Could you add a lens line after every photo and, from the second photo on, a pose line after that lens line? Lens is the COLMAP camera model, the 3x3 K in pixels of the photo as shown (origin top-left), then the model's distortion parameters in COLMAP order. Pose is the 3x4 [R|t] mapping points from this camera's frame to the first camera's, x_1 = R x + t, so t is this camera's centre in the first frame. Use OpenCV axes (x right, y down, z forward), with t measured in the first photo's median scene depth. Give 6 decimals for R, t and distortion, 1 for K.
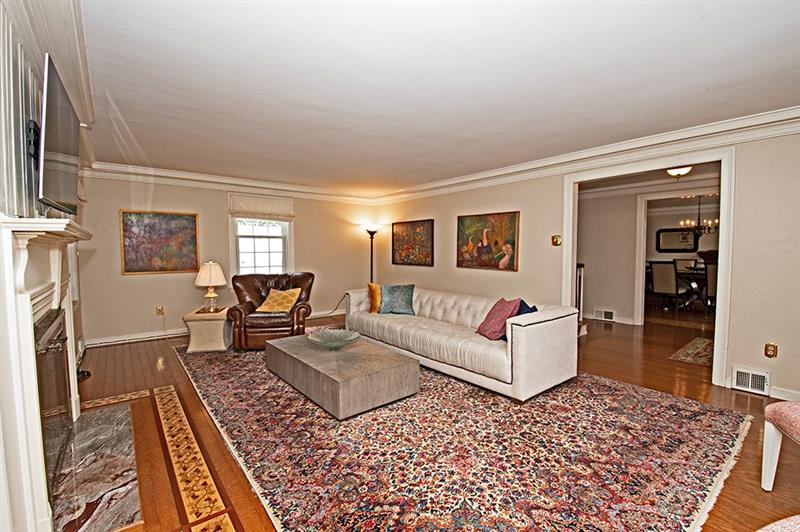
lens RADIAL K [[350.7, 0, 404.6], [0, 350.7, 270.9], [0, 0, 1]] dist [-0.002194, -0.001050]
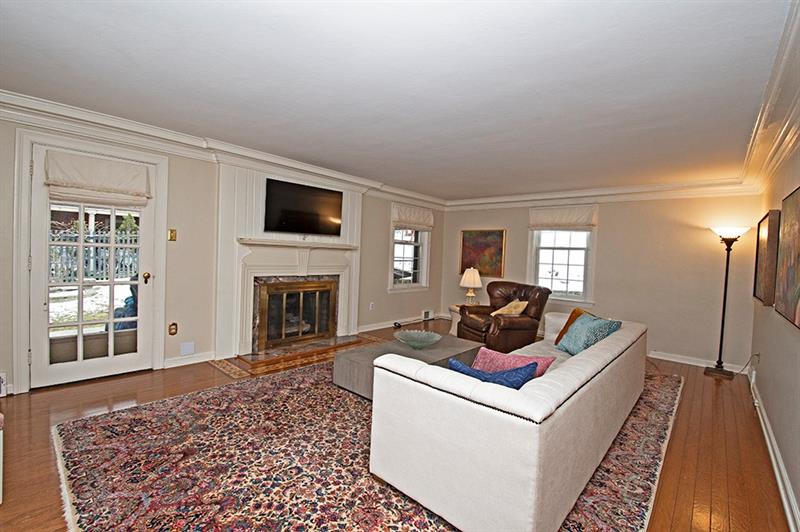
lens RADIAL K [[350.7, 0, 405.3], [0, 350.7, 260.8], [0, 0, 1]] dist [-0.002194, -0.001050]
pose [[0.159163, 0.028948, -0.986828, 0.632177], [-0.098847, 0.995014, 0.013246, -0.043557], [0.982291, 0.095437, 0.161231, 0.555030]]
